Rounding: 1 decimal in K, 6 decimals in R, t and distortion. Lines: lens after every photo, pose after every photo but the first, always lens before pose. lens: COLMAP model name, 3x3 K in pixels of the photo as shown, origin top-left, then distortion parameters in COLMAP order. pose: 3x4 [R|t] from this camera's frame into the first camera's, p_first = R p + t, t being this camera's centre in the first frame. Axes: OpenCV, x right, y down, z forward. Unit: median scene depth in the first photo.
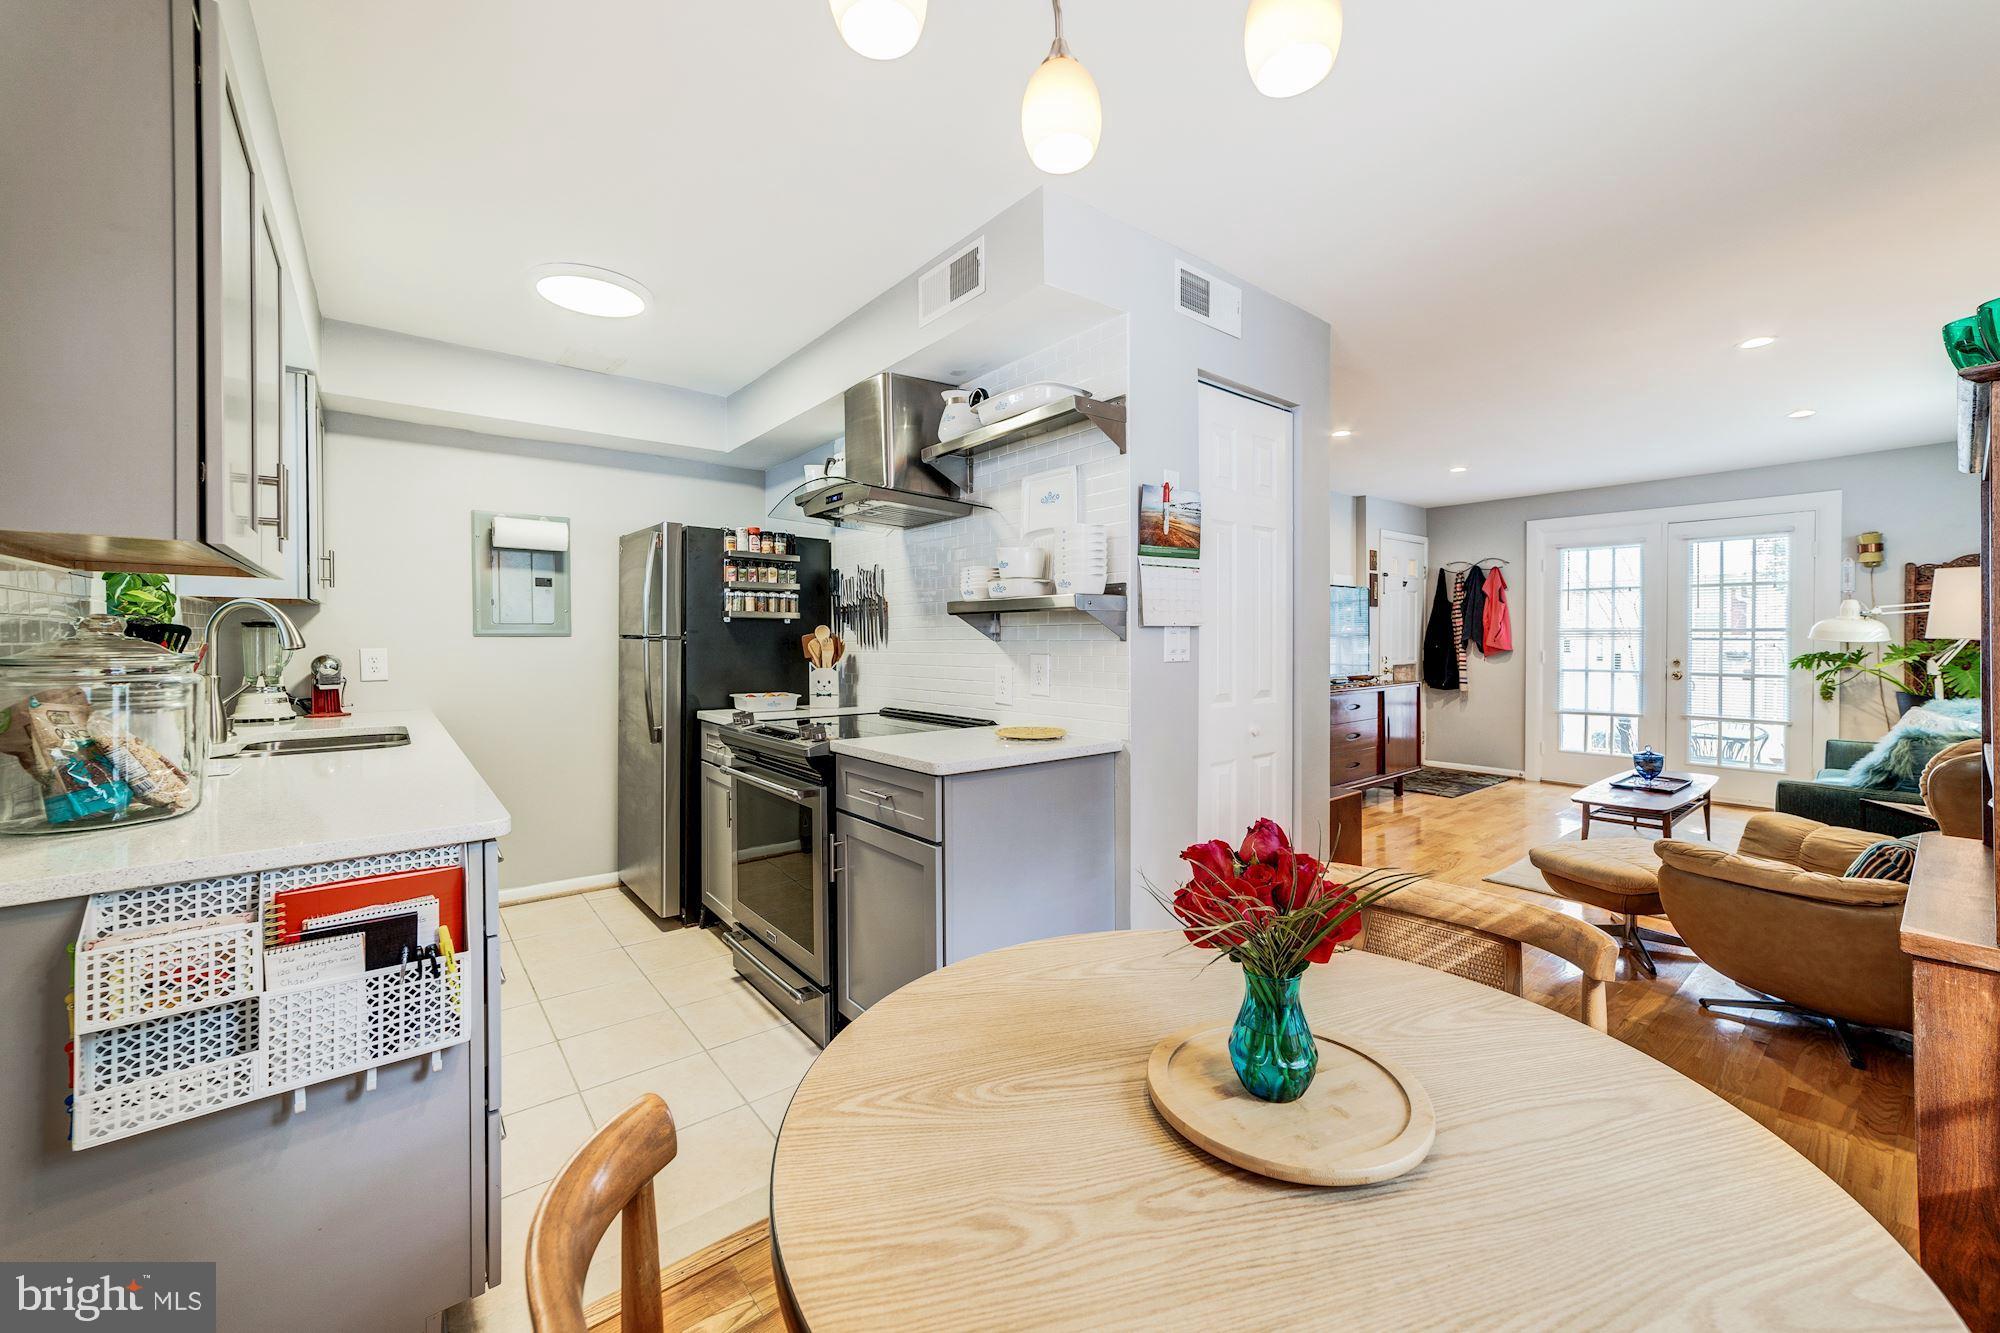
lens RADIAL K [[767.0, 0, 987.4], [0, 767.0, 652.0], [0, 0, 1]] dist [-0.013034, 0.007745]
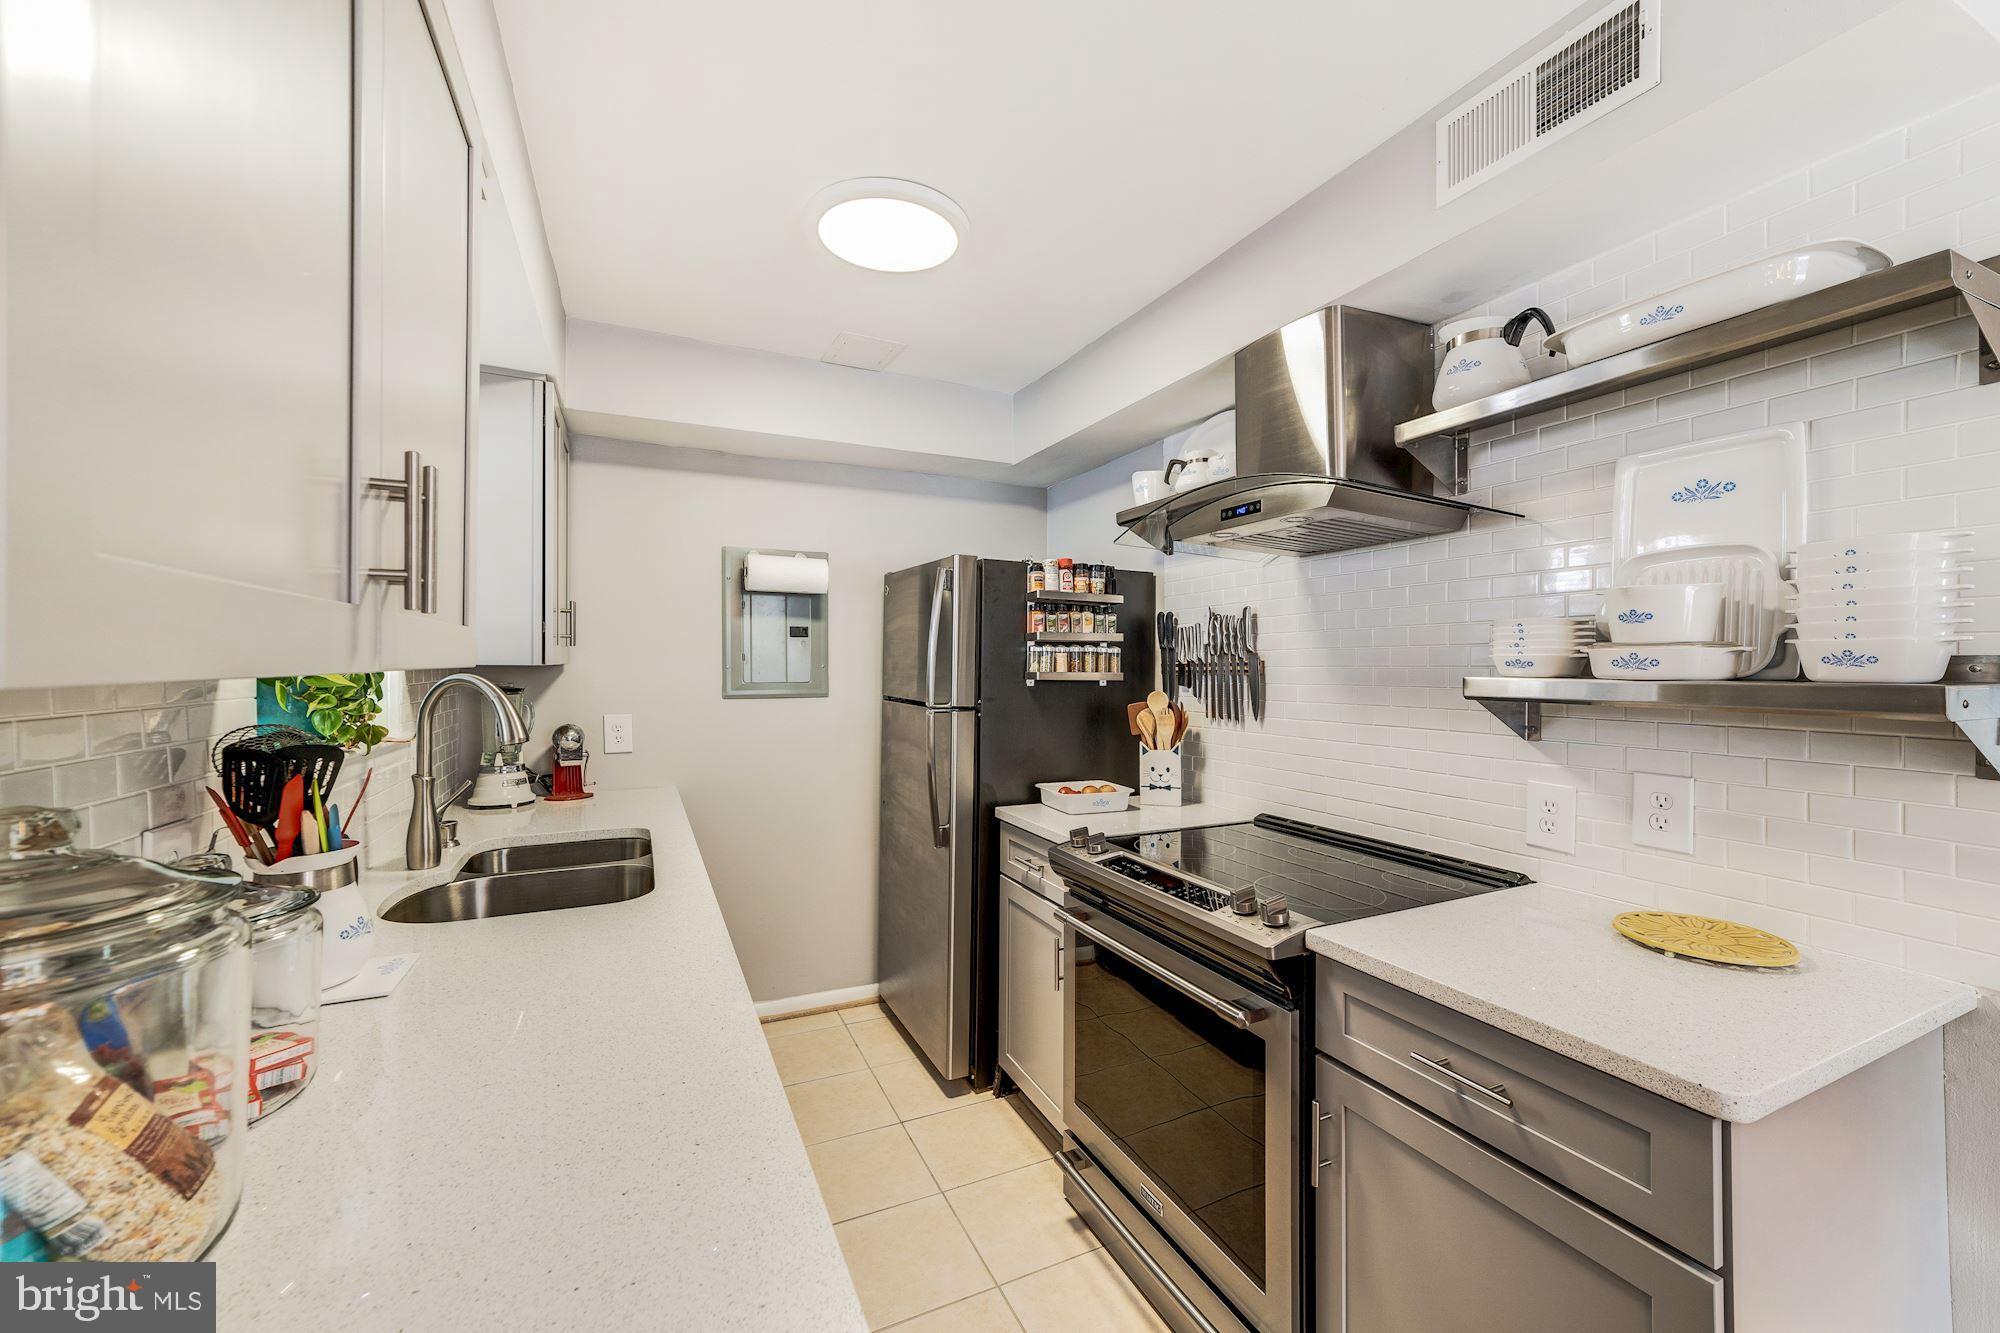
lens RADIAL K [[775.4, 0, 1009.6], [0, 775.4, 669.0], [0, 0, 1]] dist [-0.013738, 0.008456]
pose [[0.976242, 0.003488, -0.216653, -0.199042], [-0.006463, 0.999894, -0.013025, -0.046494], [0.216585, 0.014116, 0.976162, 0.260994]]
